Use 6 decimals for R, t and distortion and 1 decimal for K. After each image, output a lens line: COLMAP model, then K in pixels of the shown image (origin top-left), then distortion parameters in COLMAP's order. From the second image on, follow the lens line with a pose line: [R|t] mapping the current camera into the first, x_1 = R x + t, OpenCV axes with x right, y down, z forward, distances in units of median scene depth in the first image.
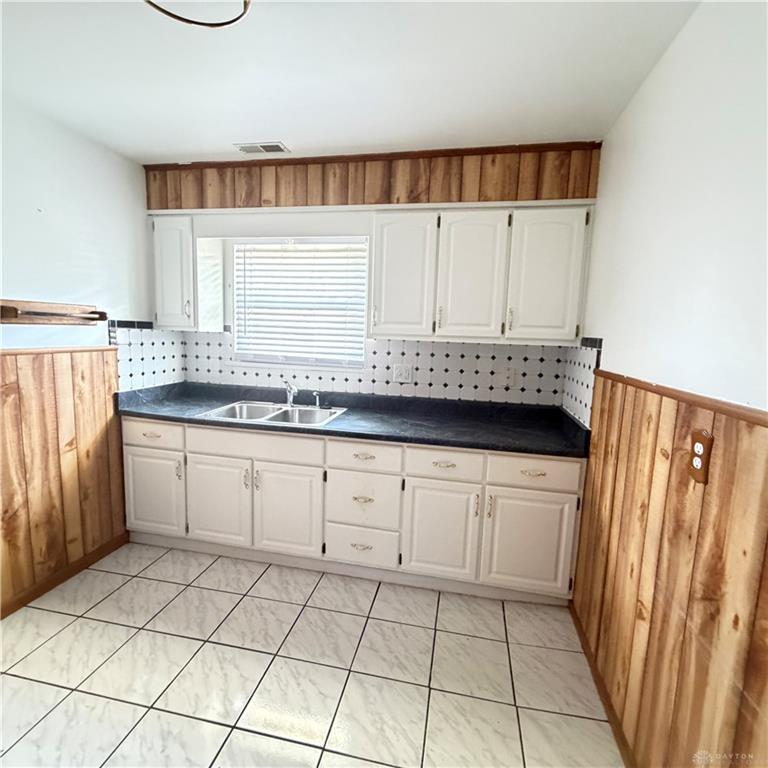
lens RADIAL K [[407.8, 0, 384.1], [0, 407.8, 382.8], [0, 0, 1]] dist [0.003576, -0.003018]
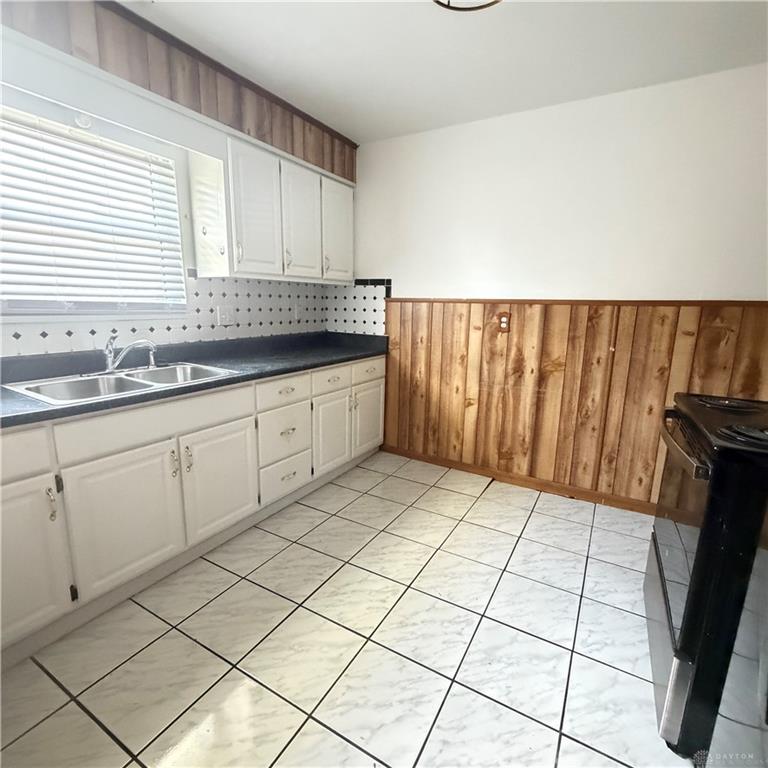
lens RADIAL K [[407.8, 0, 385.3], [0, 407.8, 383.5], [0, 0, 1]] dist [0.003576, -0.003018]
pose [[0.323983, -0.212204, 0.921957, -0.920065], [0.112394, 0.976251, 0.185205, -0.003174], [-0.939363, 0.043619, 0.340139, 0.399043]]
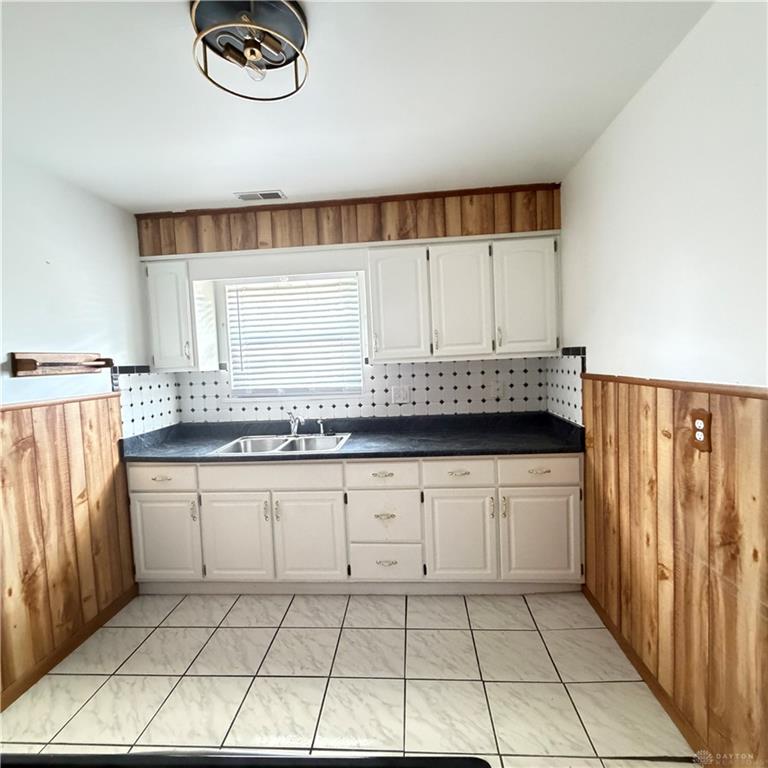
lens RADIAL K [[407.8, 0, 383.5], [0, 407.8, 382.4], [0, 0, 1]] dist [0.003576, -0.003018]
pose [[0.988814, -0.084964, 0.122589, -0.154624], [0.093328, 0.993565, -0.064173, 0.011117], [-0.116348, 0.074896, 0.990381, -0.063390]]
